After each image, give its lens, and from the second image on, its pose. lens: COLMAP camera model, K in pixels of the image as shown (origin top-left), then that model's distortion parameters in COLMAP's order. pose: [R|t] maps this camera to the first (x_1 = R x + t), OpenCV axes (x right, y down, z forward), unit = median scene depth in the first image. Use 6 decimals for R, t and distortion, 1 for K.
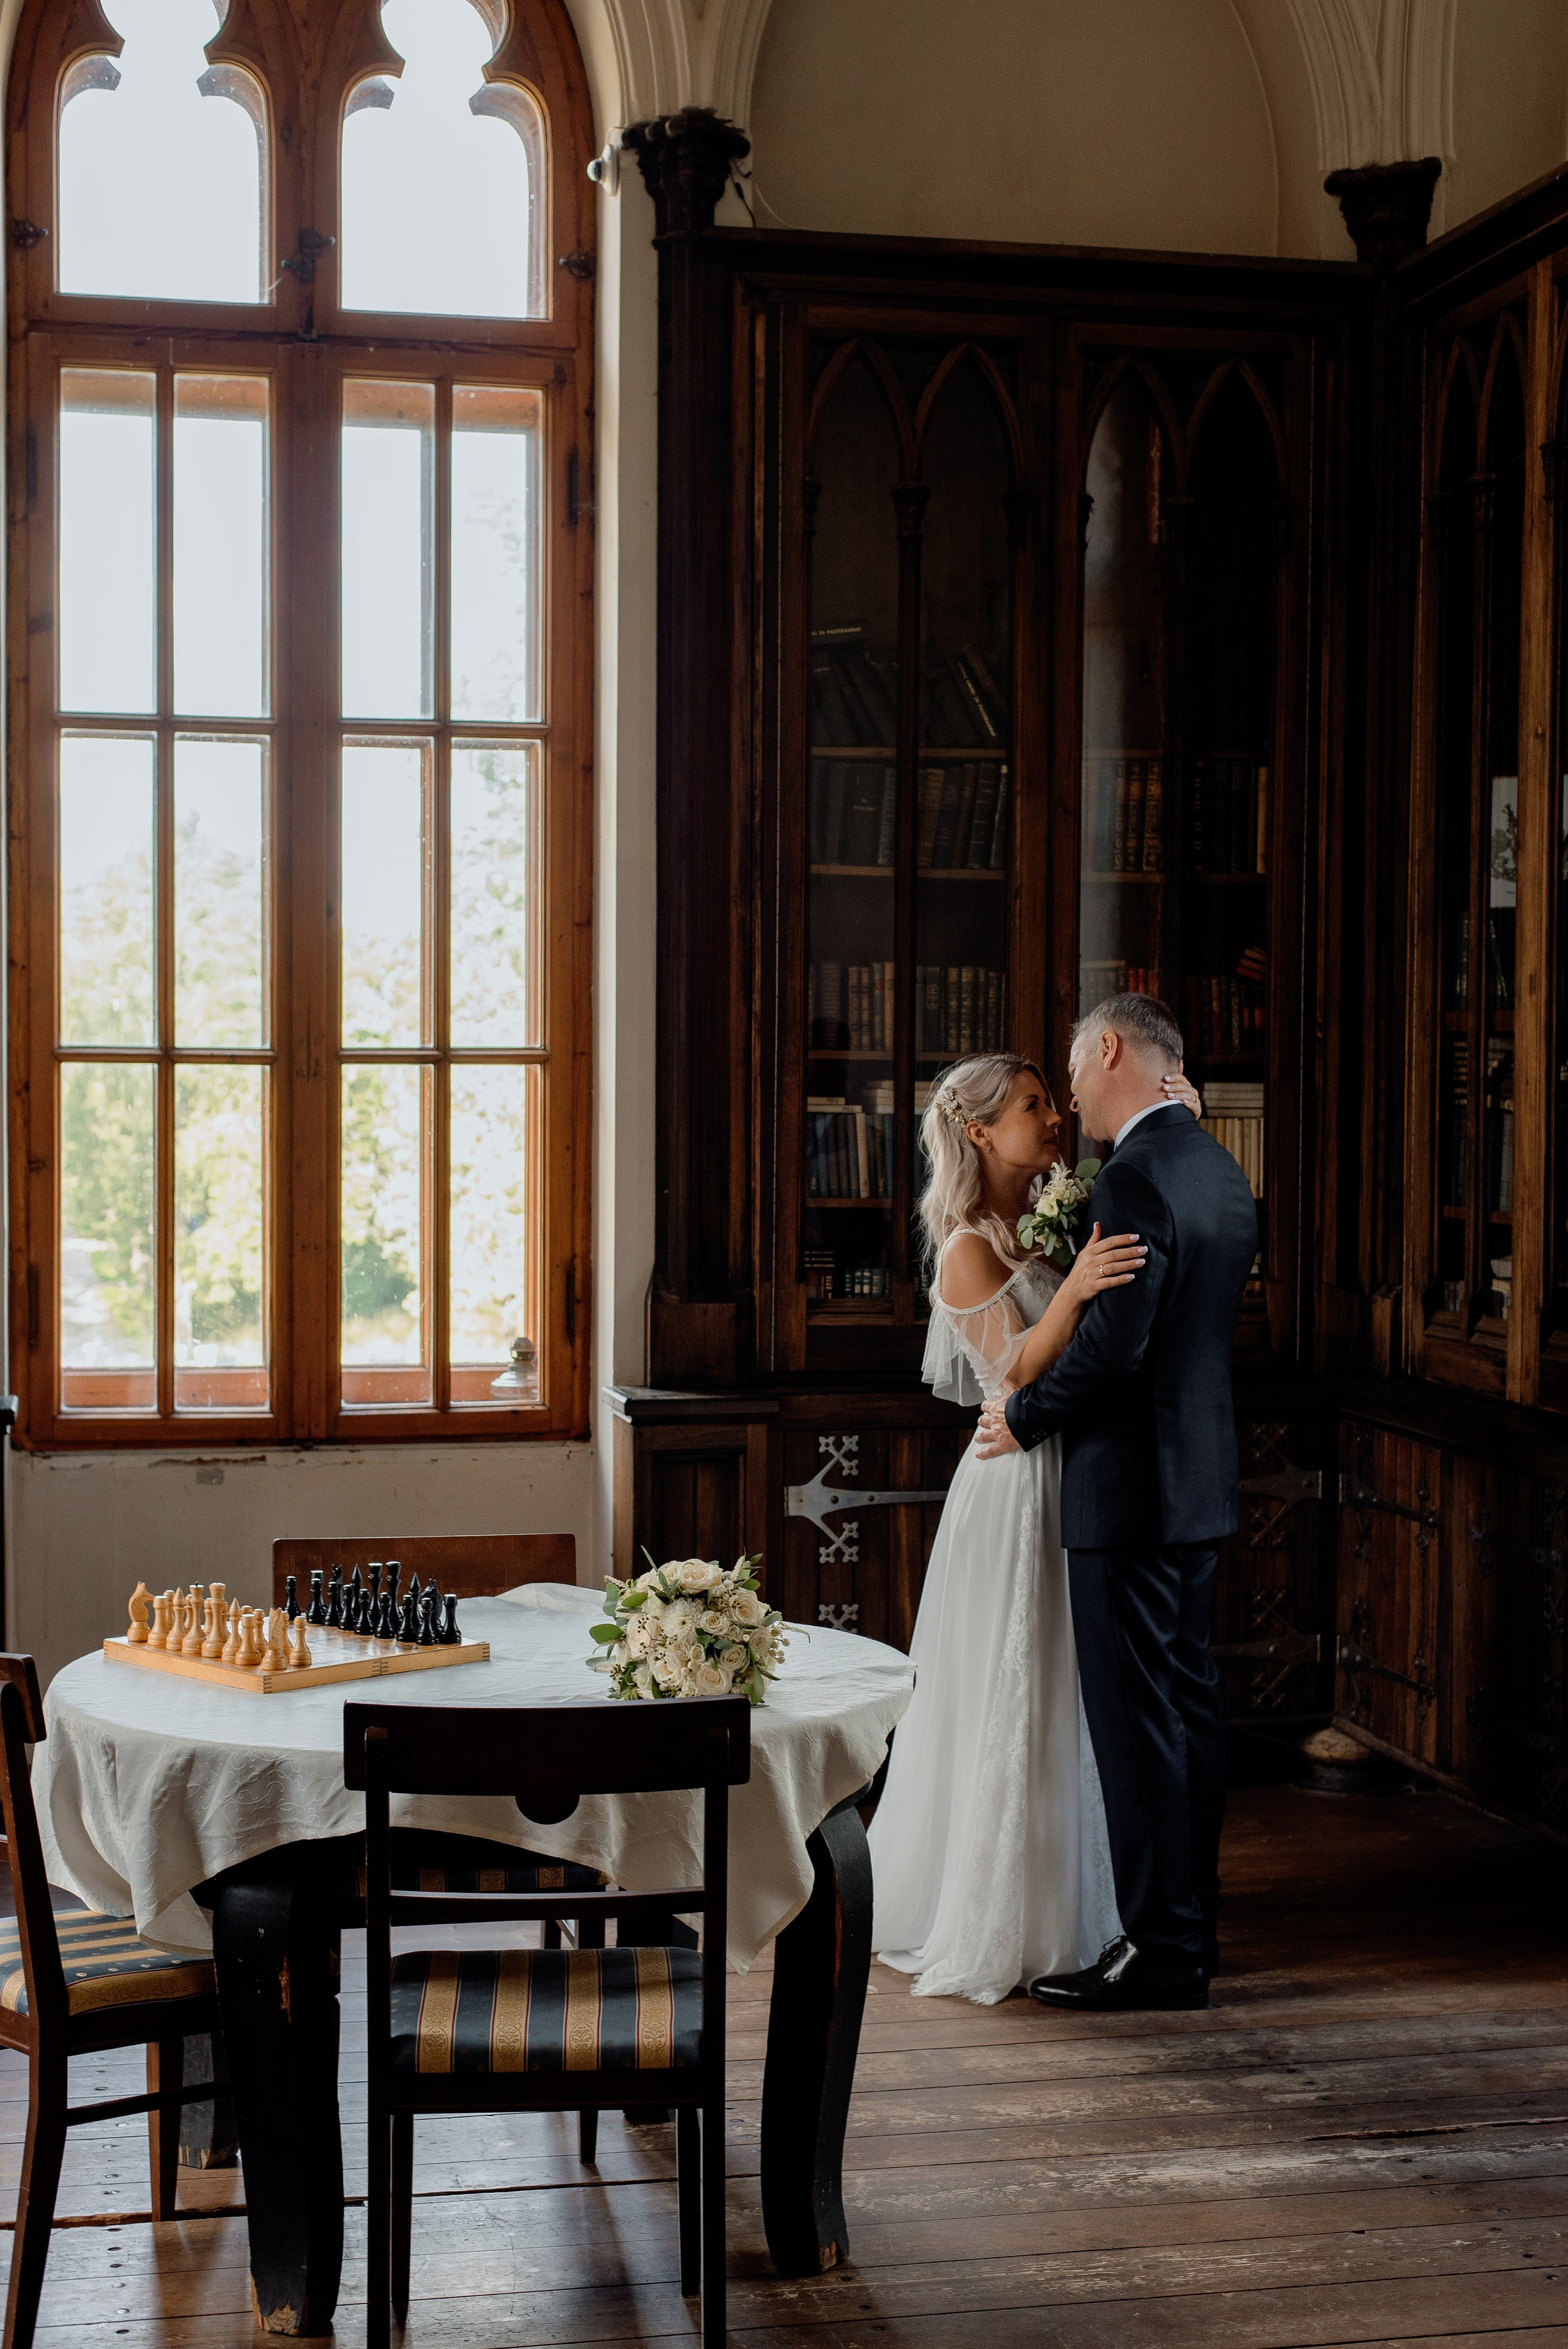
lens RADIAL K [[3299.5, 0, 784.0], [0, 3299.5, 1174.5], [0, 0, 1]] dist [0.009606, -0.003020]
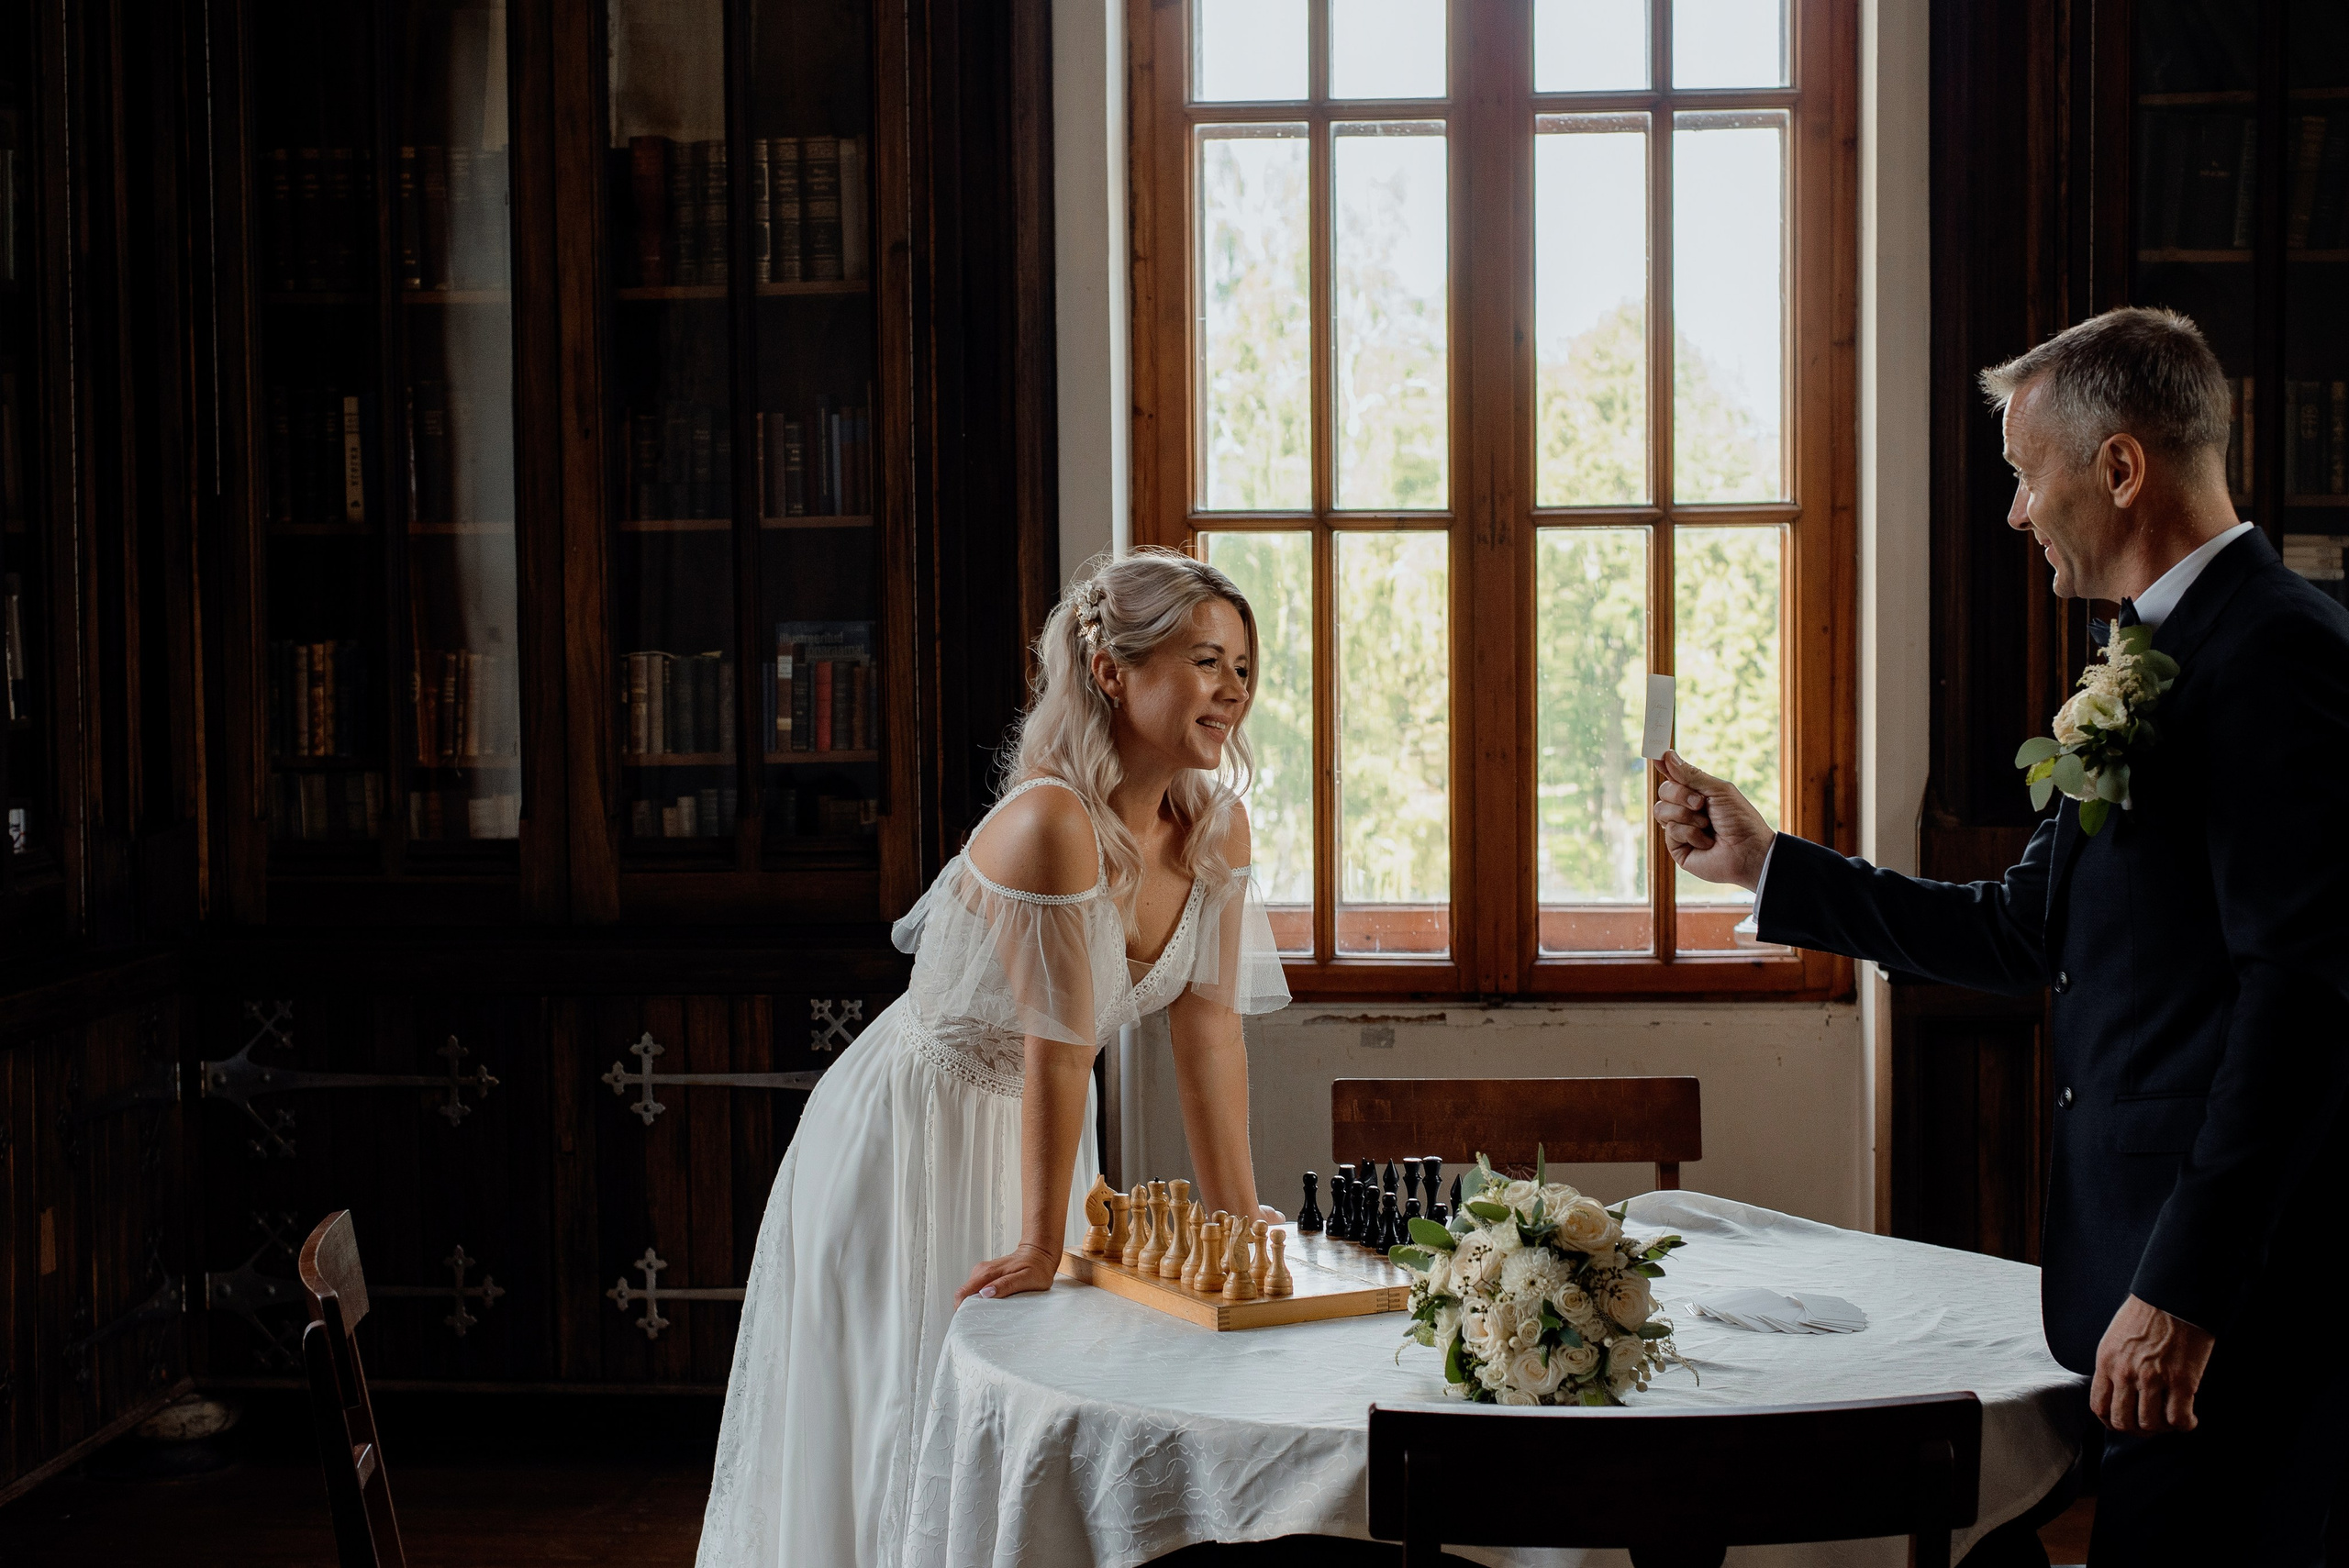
lens RADIAL K [[3648.2, 0, 1174.5], [0, 3648.2, 784.0], [0, 0, 1]] dist [0.003456, 0.077898]
pose [[0.954984, 0.001117, -0.296654, 0.045222], [0.005281, 0.999770, 0.020765, 0.010063], [0.296609, -0.021397, 0.954759, 0.127812]]
